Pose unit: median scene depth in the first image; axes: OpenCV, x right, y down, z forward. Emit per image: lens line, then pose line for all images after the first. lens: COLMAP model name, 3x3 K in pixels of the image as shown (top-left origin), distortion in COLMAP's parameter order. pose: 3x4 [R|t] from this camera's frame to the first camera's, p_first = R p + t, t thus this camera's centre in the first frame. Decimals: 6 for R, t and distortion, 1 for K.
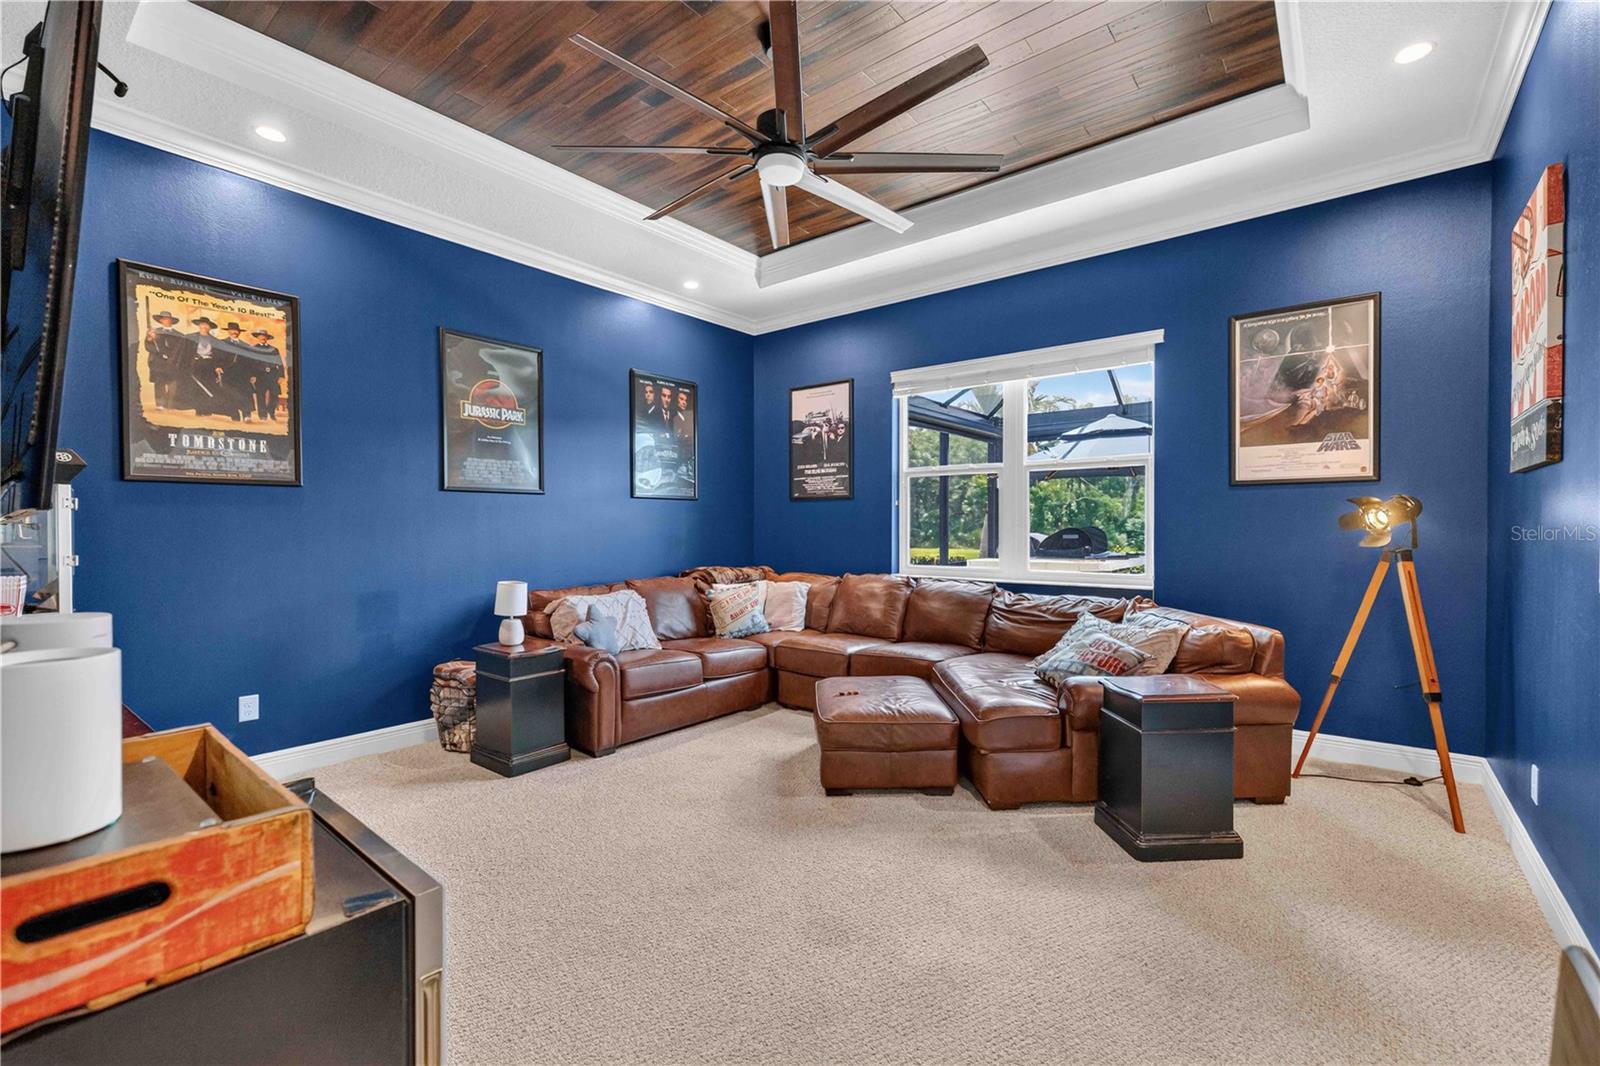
lens RADIAL K [[692.4, 0, 802.7], [0, 692.4, 530.4], [0, 0, 1]] dist [0.003320, 0.000947]
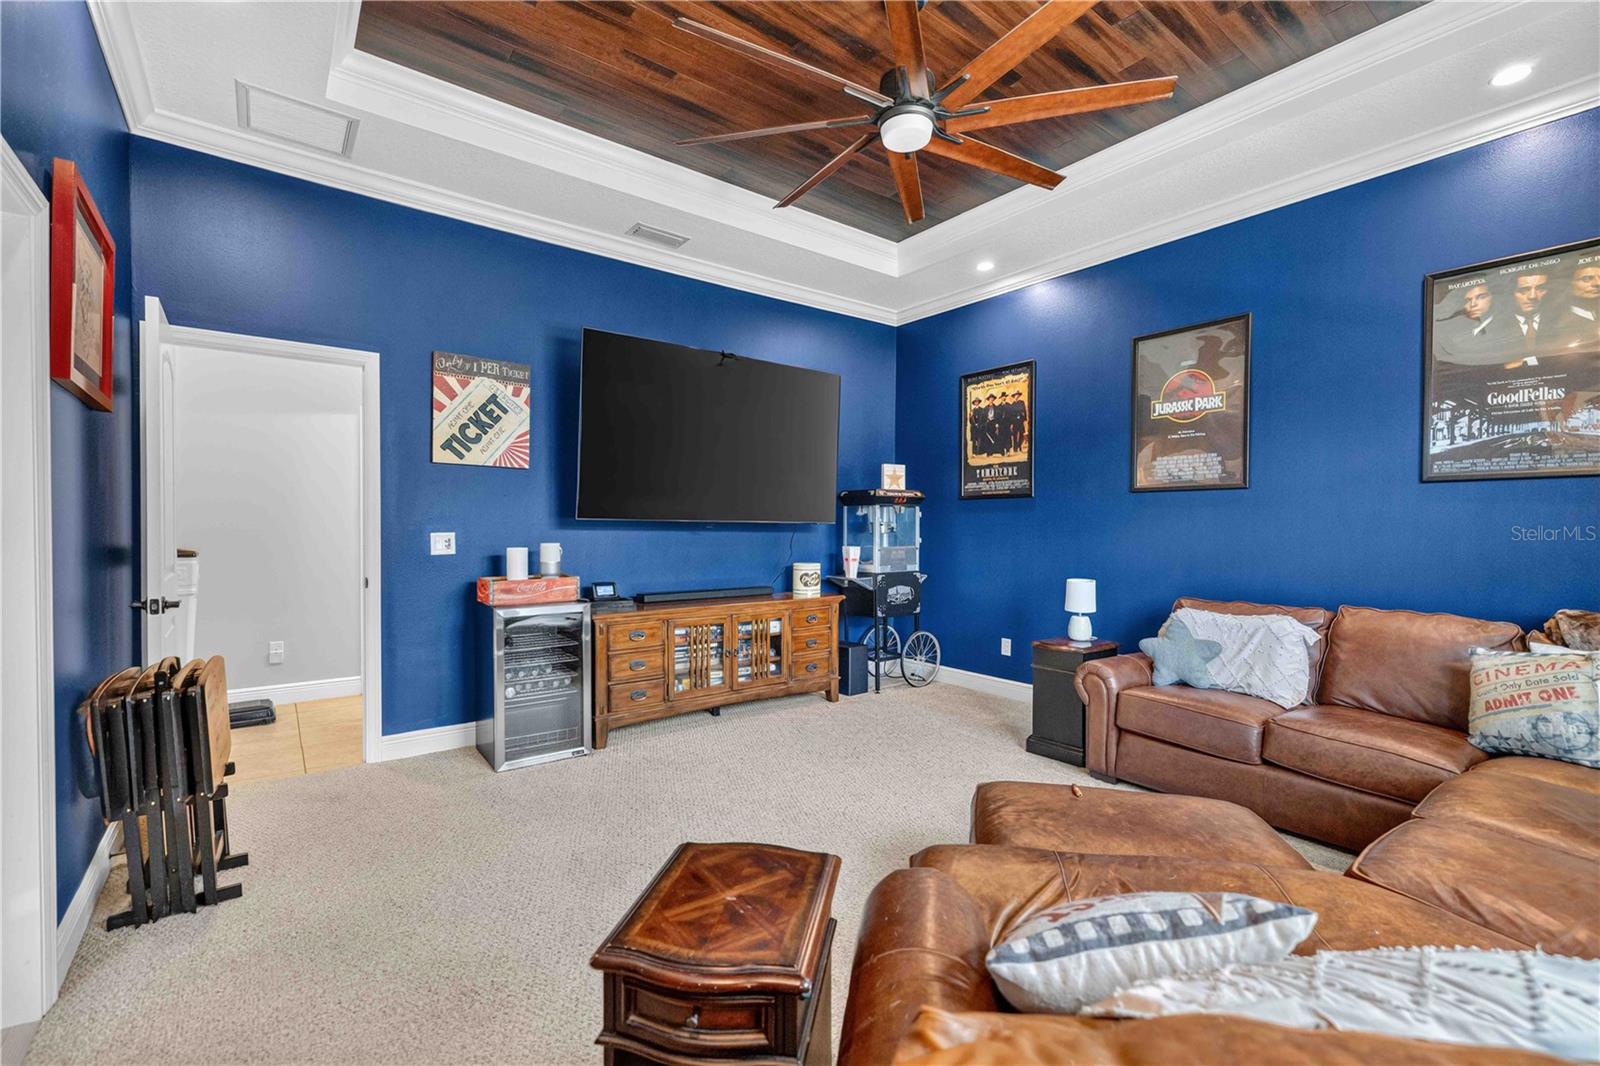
lens RADIAL K [[692.4, 0, 805.1], [0, 692.4, 531.6], [0, 0, 1]] dist [0.003320, 0.000947]
pose [[-0.234269, 0.008576, -0.972134, 0.752403], [-0.011093, 0.999872, 0.011494, -0.005531], [0.972109, 0.013477, -0.234144, 0.925256]]
